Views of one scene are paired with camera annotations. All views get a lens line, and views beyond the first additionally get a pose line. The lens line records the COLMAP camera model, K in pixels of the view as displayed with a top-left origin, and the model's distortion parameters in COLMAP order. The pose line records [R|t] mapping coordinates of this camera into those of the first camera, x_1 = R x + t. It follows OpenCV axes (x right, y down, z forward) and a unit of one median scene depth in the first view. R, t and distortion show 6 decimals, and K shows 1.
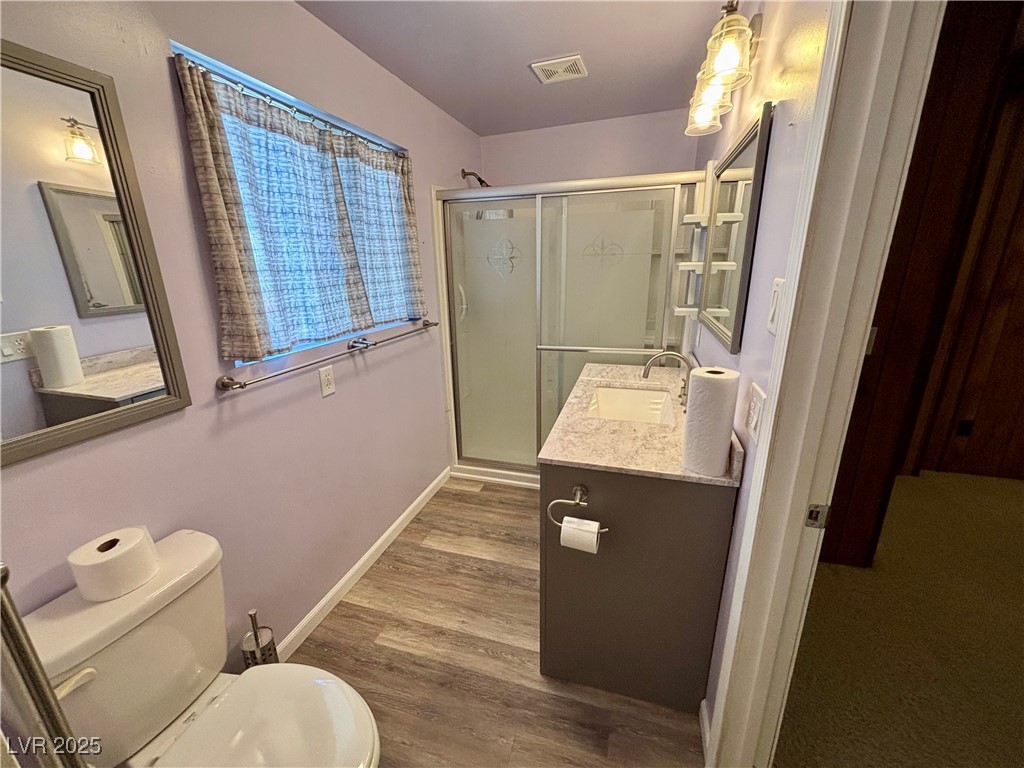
lens RADIAL K [[414.0, 0, 512.0], [0, 414.0, 384.0], [0, 0, 1]] dist [0.008706, -0.003364]
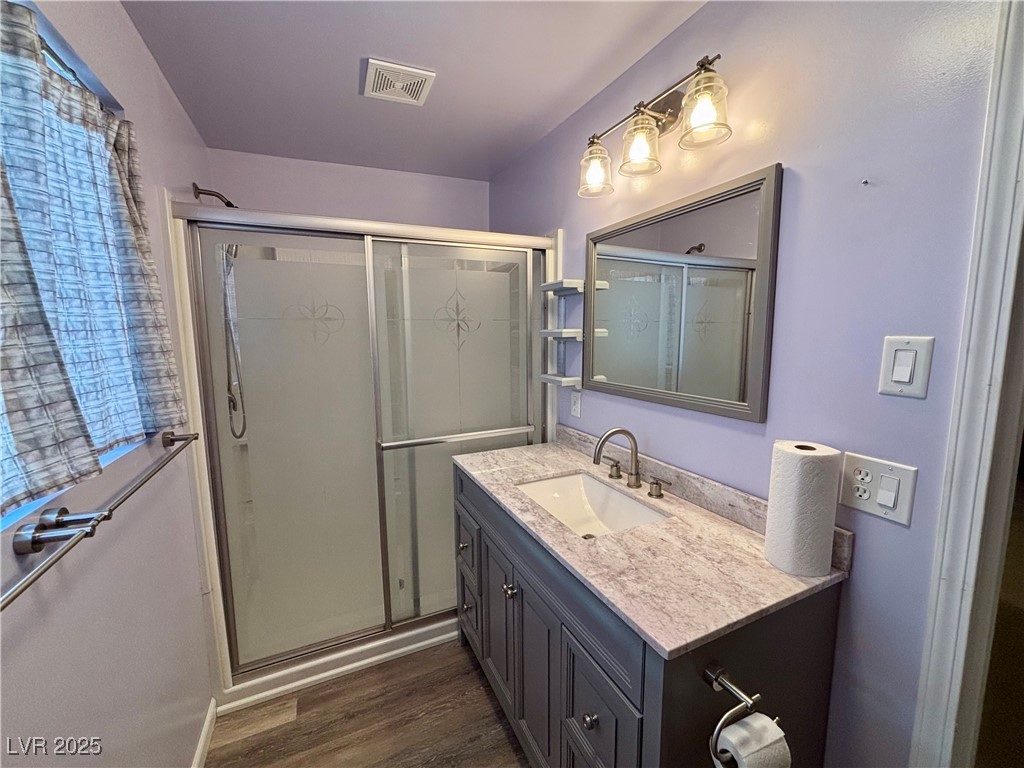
lens RADIAL K [[414.0, 0, 512.0], [0, 414.0, 384.0], [0, 0, 1]] dist [0.008706, -0.003364]
pose [[0.745338, -0.073461, 0.662628, -0.279601], [0.185796, 0.977422, -0.100628, -0.101130], [-0.640275, 0.198116, 0.742158, 0.412137]]
